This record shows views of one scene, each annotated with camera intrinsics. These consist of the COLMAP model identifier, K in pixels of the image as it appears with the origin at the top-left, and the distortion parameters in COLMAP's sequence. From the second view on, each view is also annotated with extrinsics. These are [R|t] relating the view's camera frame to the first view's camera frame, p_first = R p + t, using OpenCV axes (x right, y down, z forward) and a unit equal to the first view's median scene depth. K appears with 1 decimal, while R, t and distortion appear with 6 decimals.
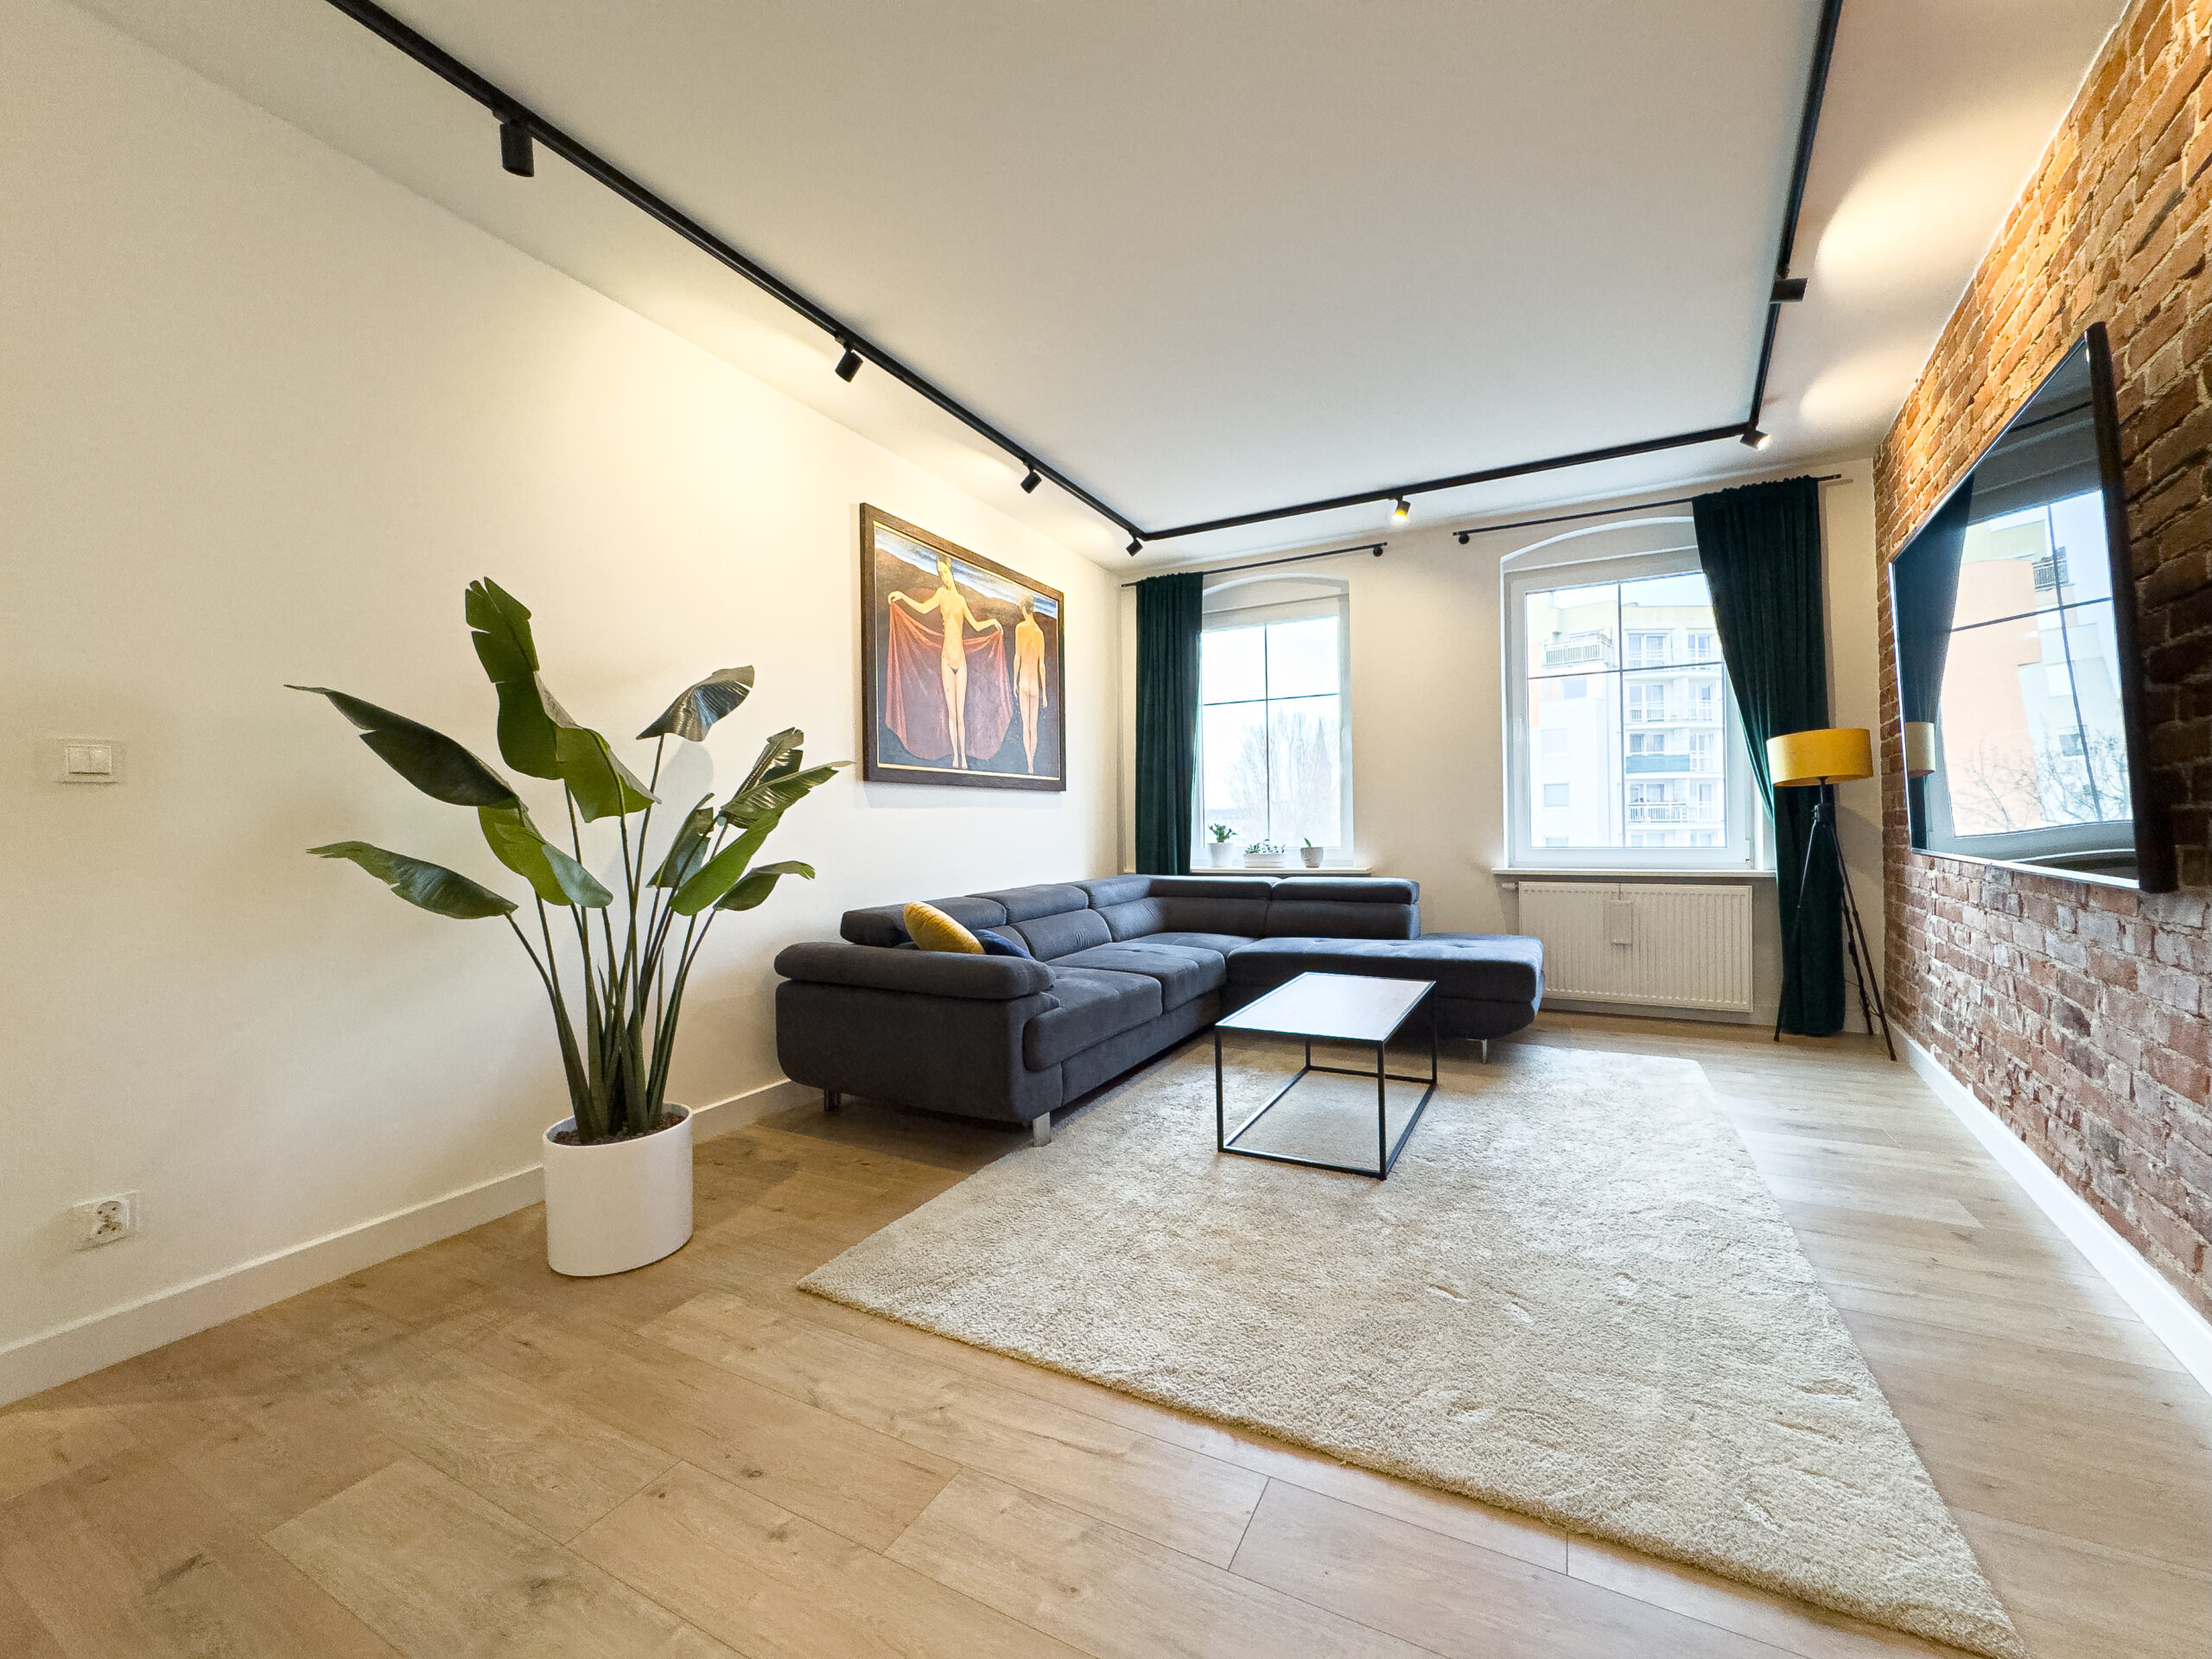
lens RADIAL K [[886.8, 0, 1102.9], [0, 886.8, 826.7], [0, 0, 1]] dist [-0.003440, 0.001118]
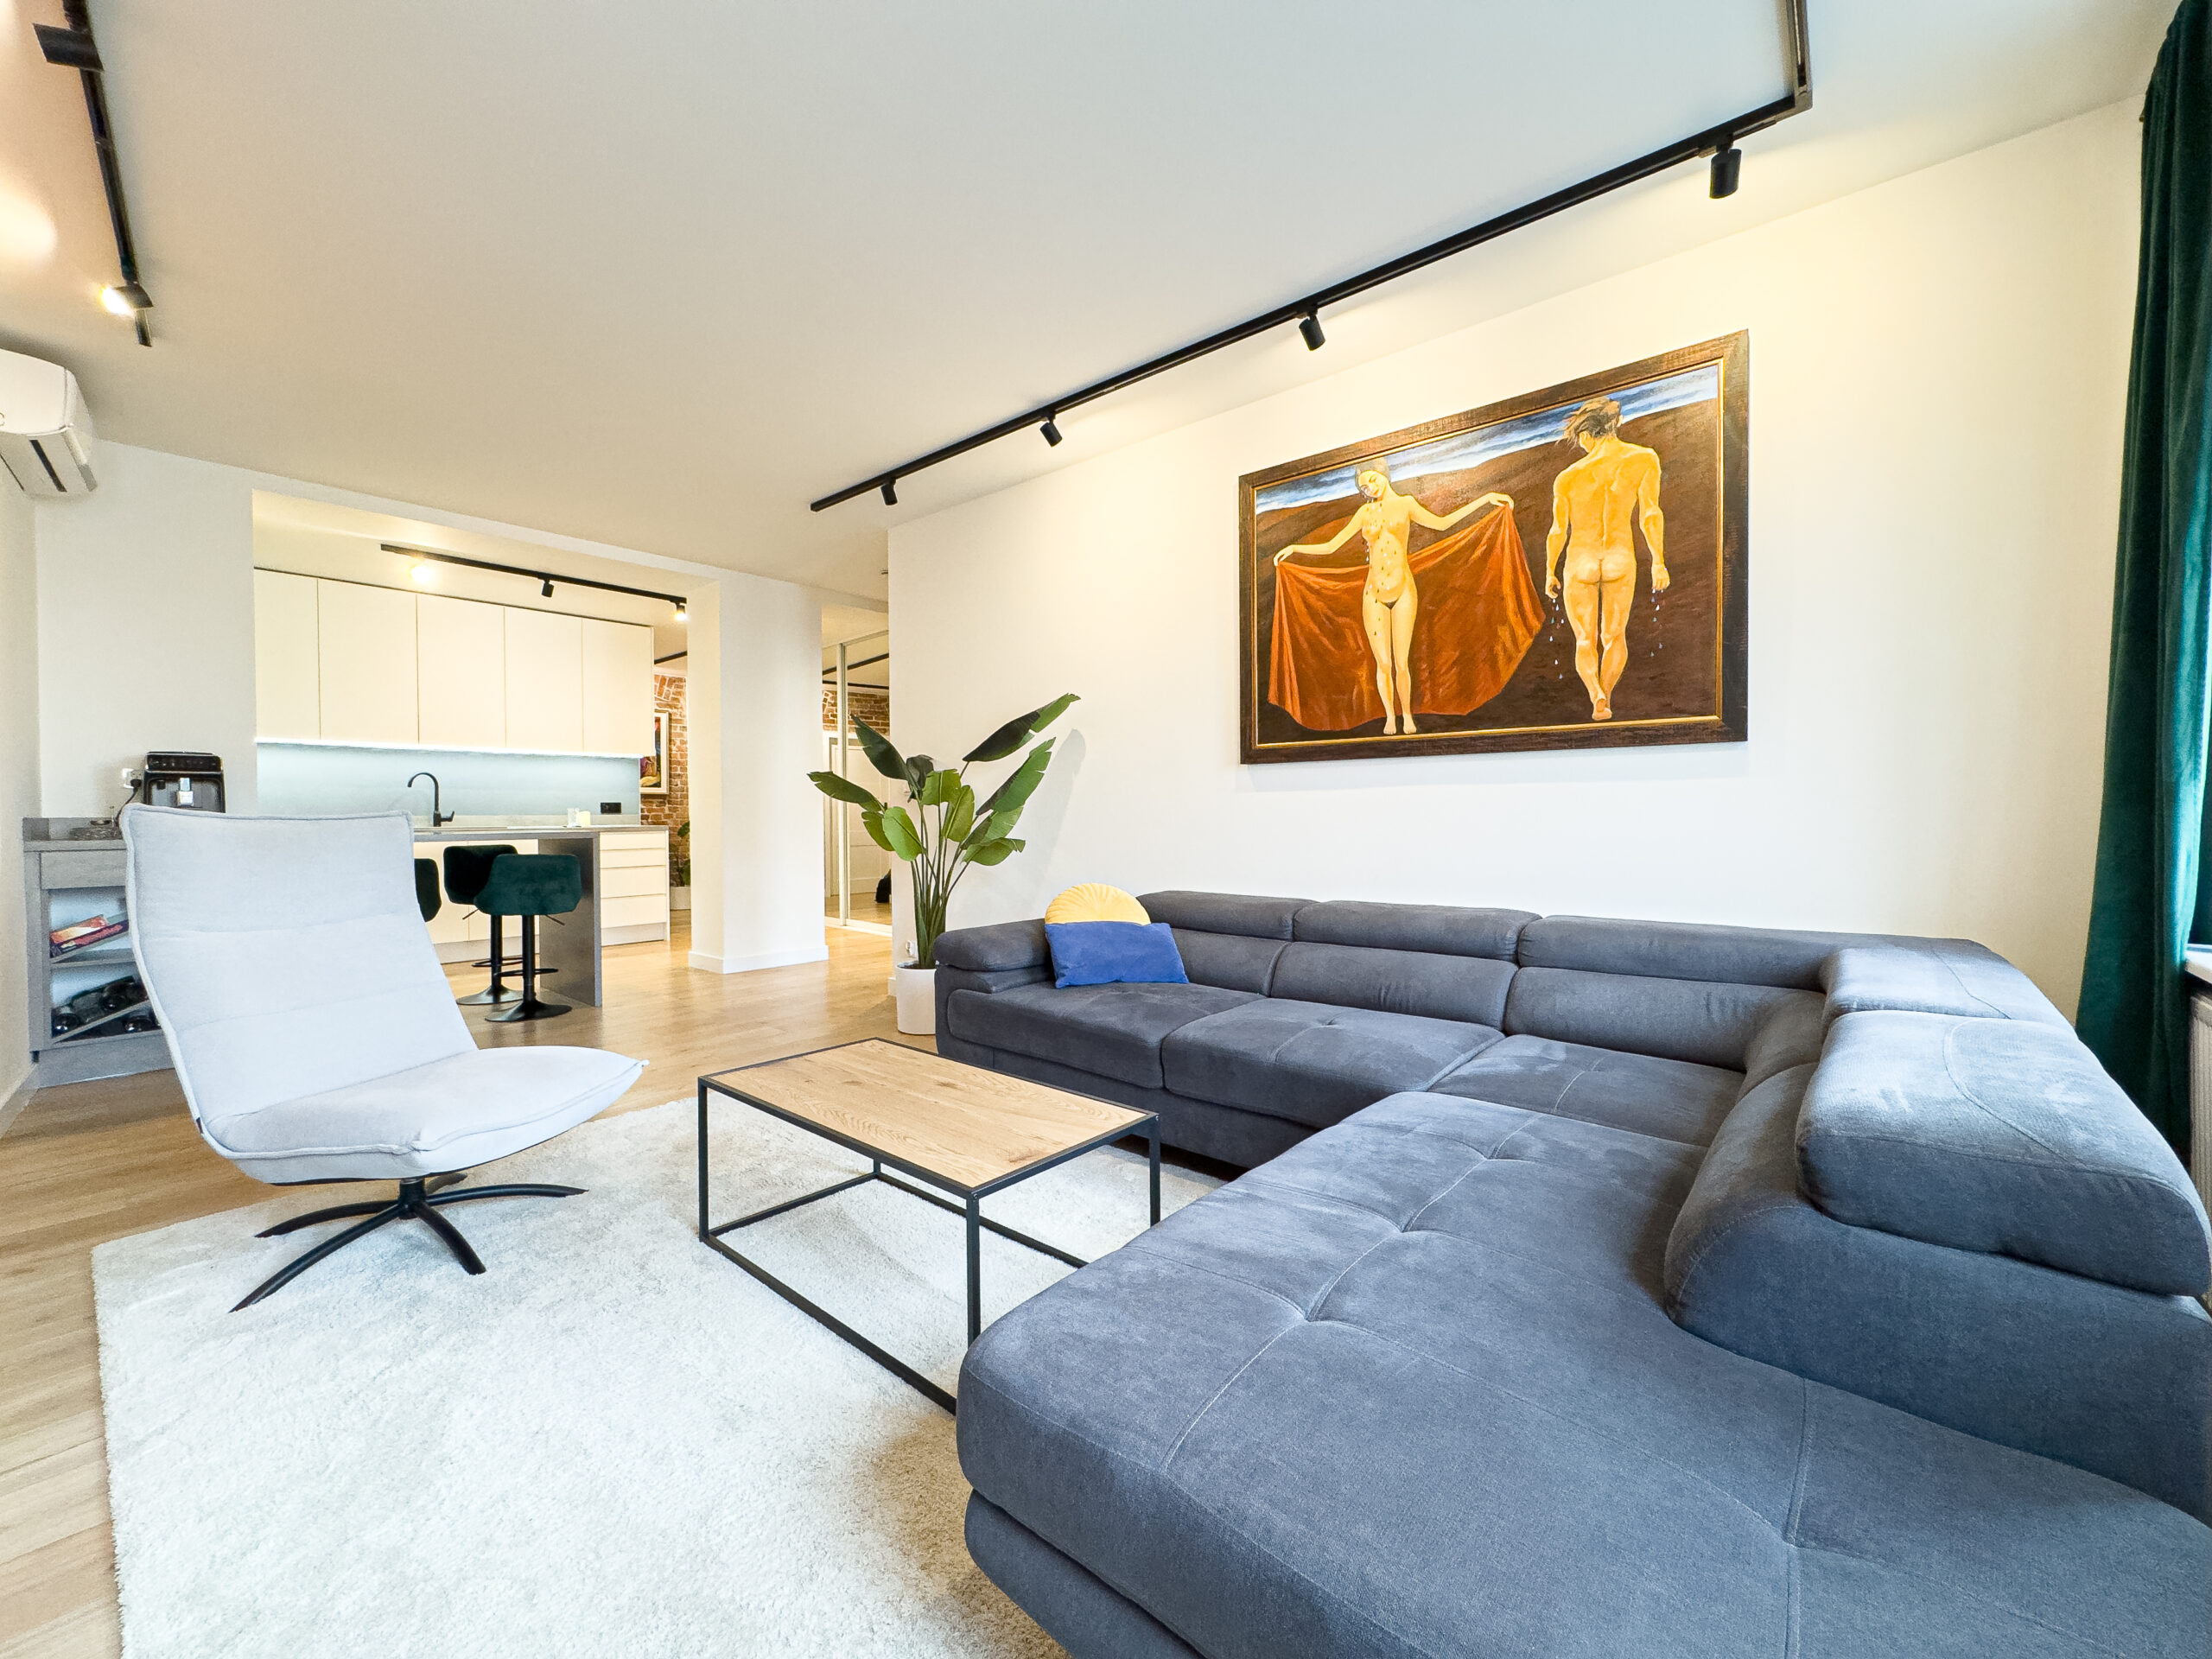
lens RADIAL K [[886.8, 0, 1106.8], [0, 886.8, 828.8], [0, 0, 1]] dist [-0.003440, 0.001118]
pose [[-0.221522, 0.034683, -0.974538, 0.641279], [0.007754, 0.999398, 0.033805, -0.014038], [0.975124, -0.000068, -0.221658, 0.959939]]
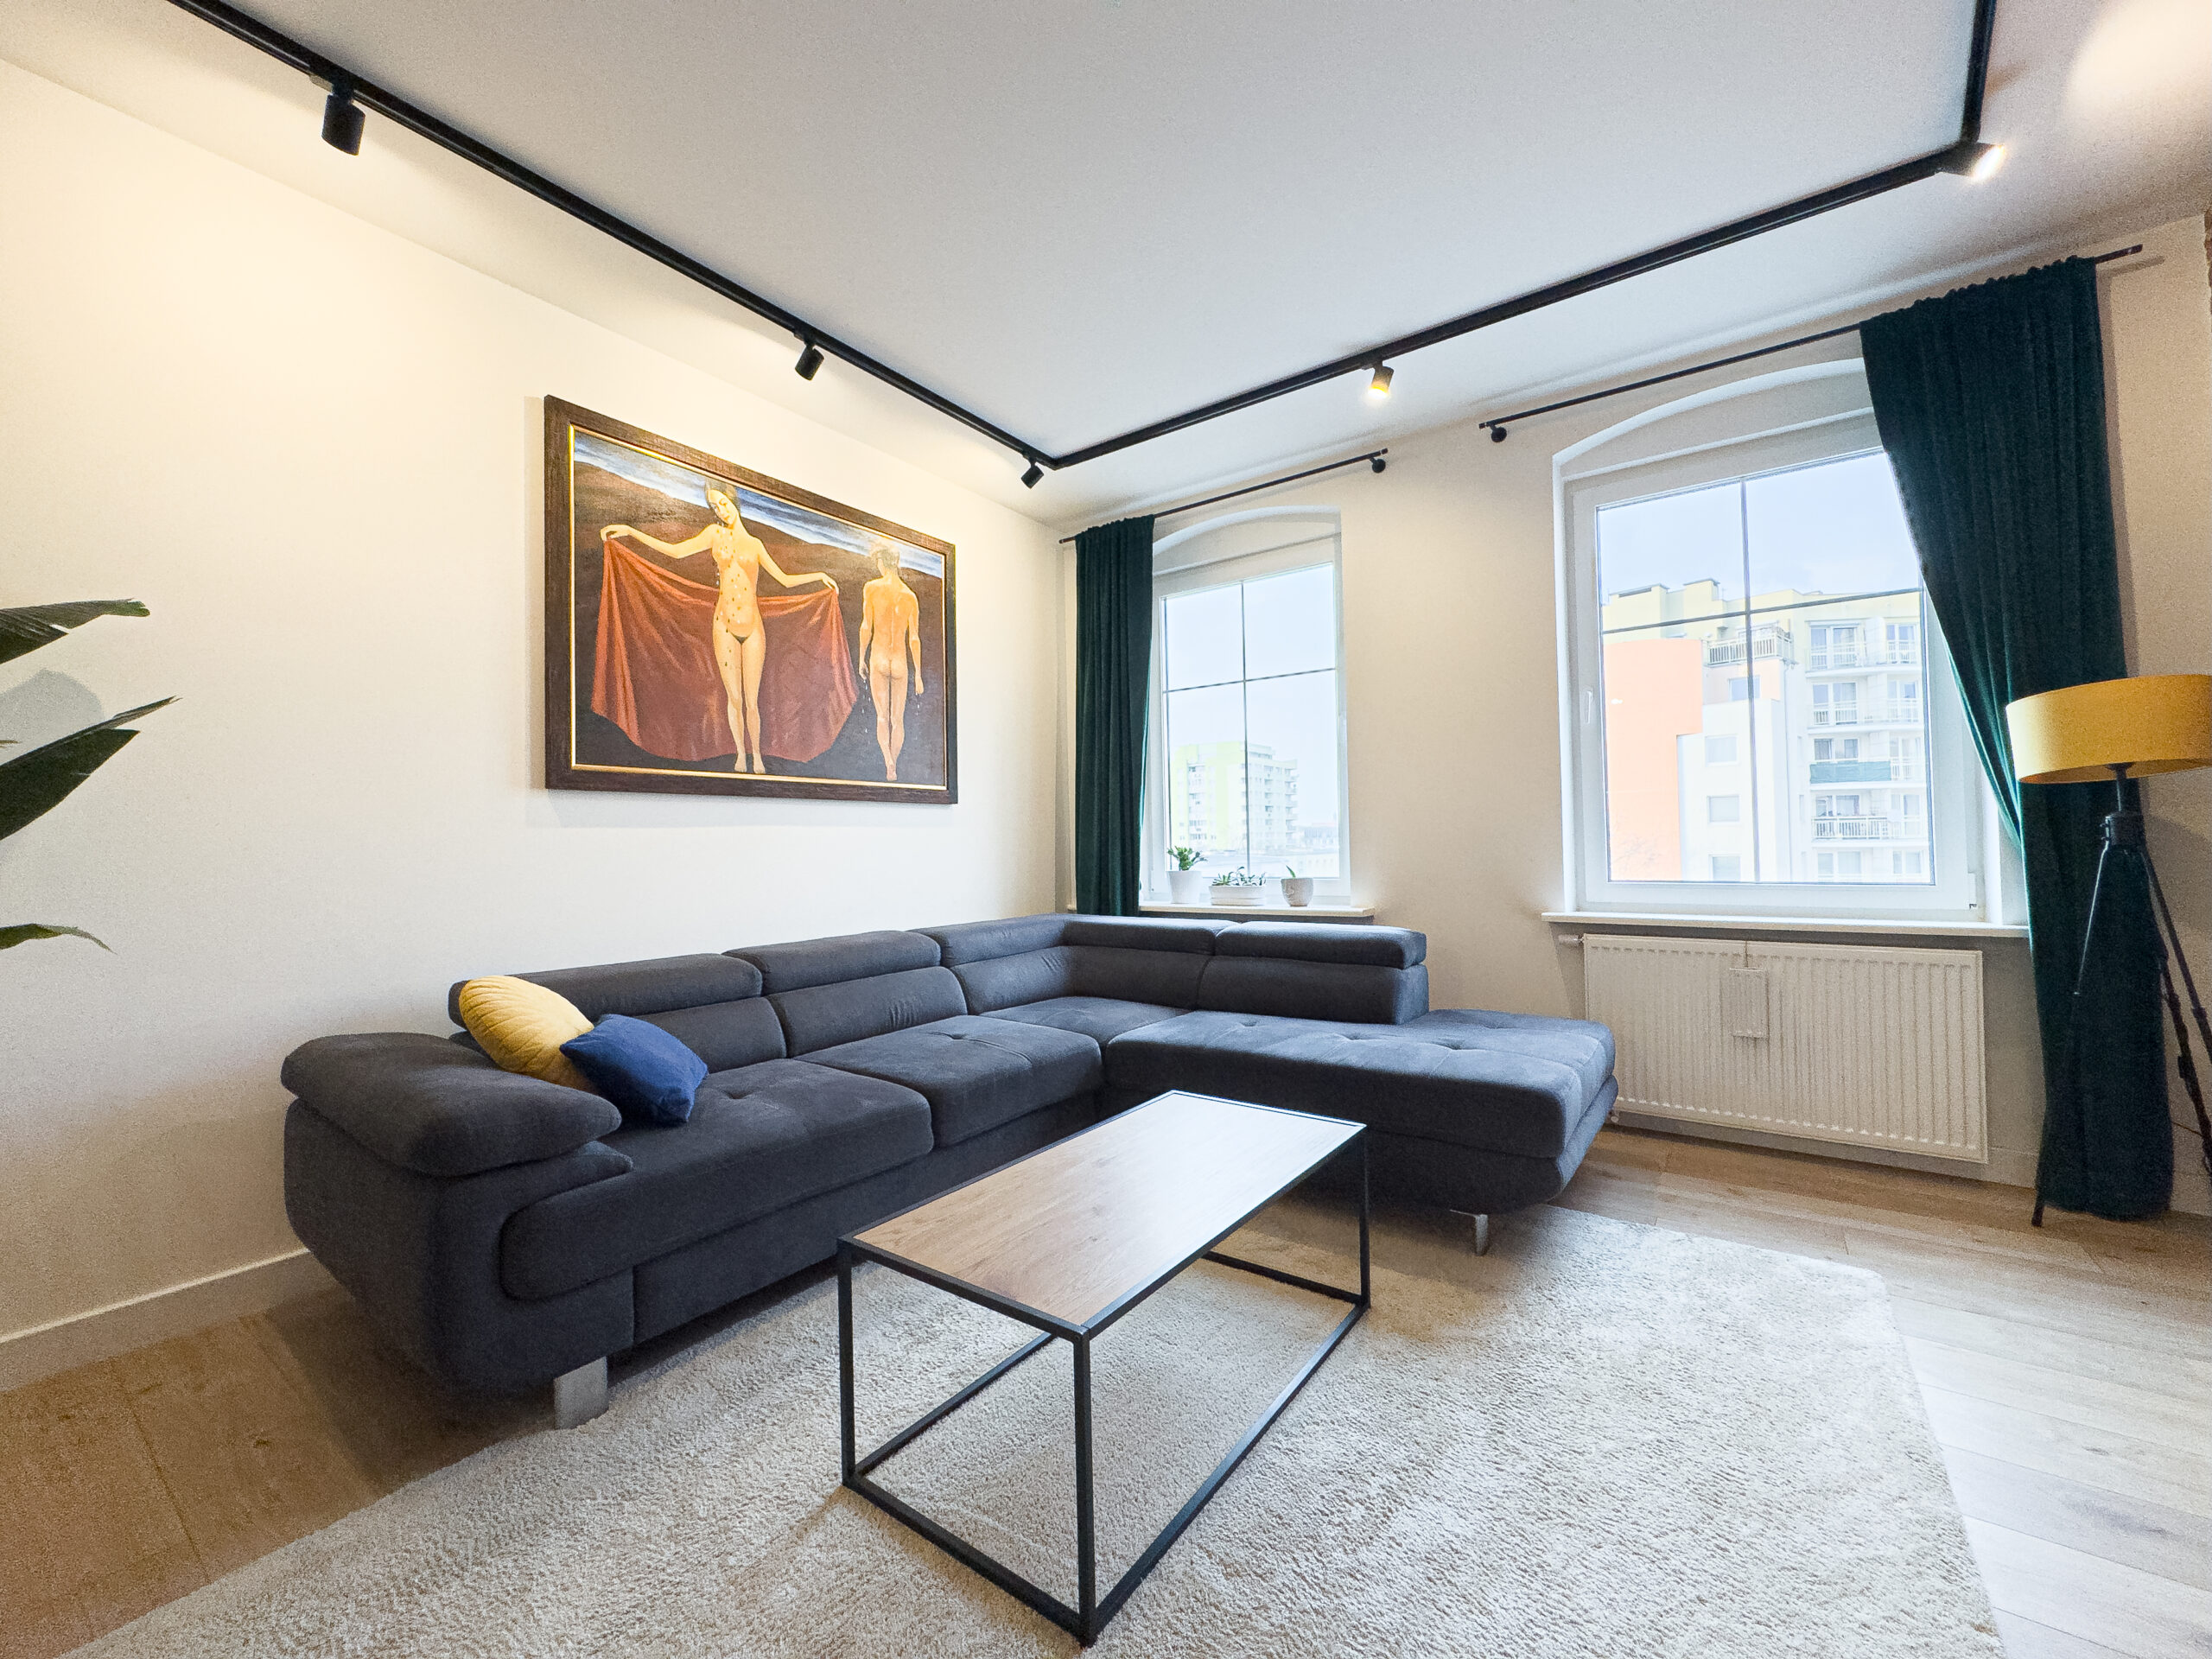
lens RADIAL K [[886.8, 0, 1103.4], [0, 886.8, 826.6], [0, 0, 1]] dist [-0.003440, 0.001118]
pose [[0.989681, -0.004614, -0.143214, 0.239400], [0.001676, 0.999786, -0.020629, -0.006116], [0.143279, 0.020176, 0.989477, 0.333158]]
